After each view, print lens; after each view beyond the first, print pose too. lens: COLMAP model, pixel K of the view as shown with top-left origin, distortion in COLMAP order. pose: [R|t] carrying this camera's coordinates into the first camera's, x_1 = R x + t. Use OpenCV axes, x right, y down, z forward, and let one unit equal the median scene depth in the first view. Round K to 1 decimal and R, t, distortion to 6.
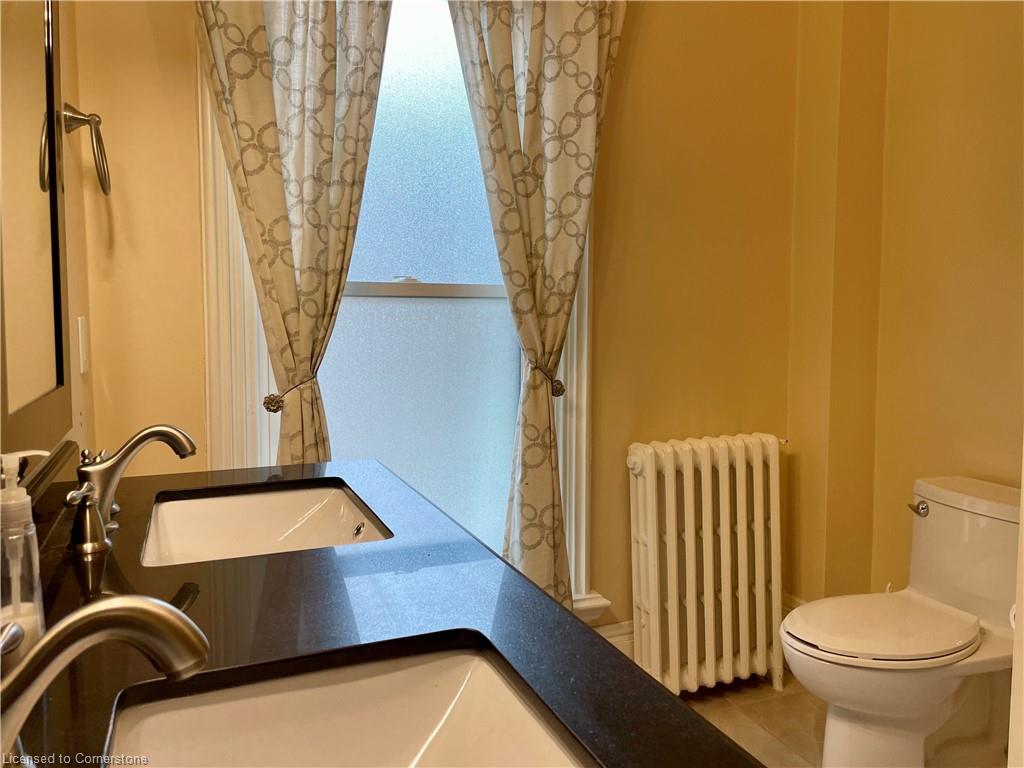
lens RADIAL K [[769.7, 0, 517.1], [0, 769.7, 380.2], [0, 0, 1]] dist [0.058922, -0.035812]
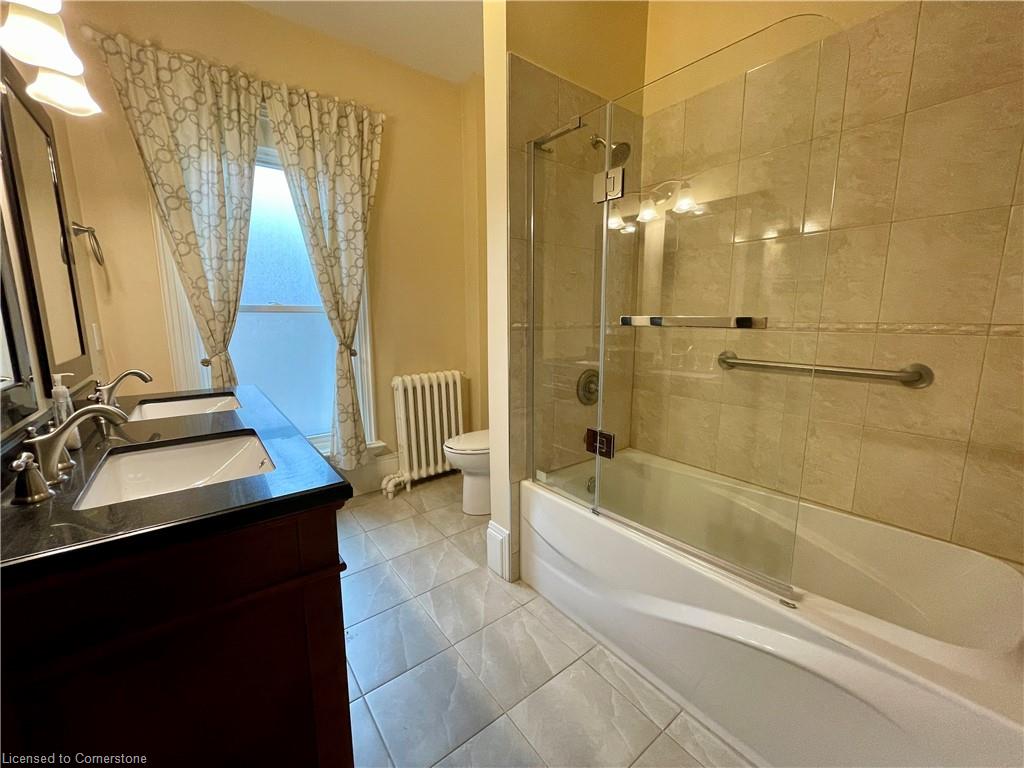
lens RADIAL K [[413.2, 0, 512.1], [0, 413.2, 385.9], [0, 0, 1]] dist [0.003904, 0.002040]
pose [[0.968194, -0.047374, 0.245675, 0.228087], [0.027412, 0.996085, 0.084046, 0.020721], [-0.248694, -0.074639, 0.965702, -0.343181]]
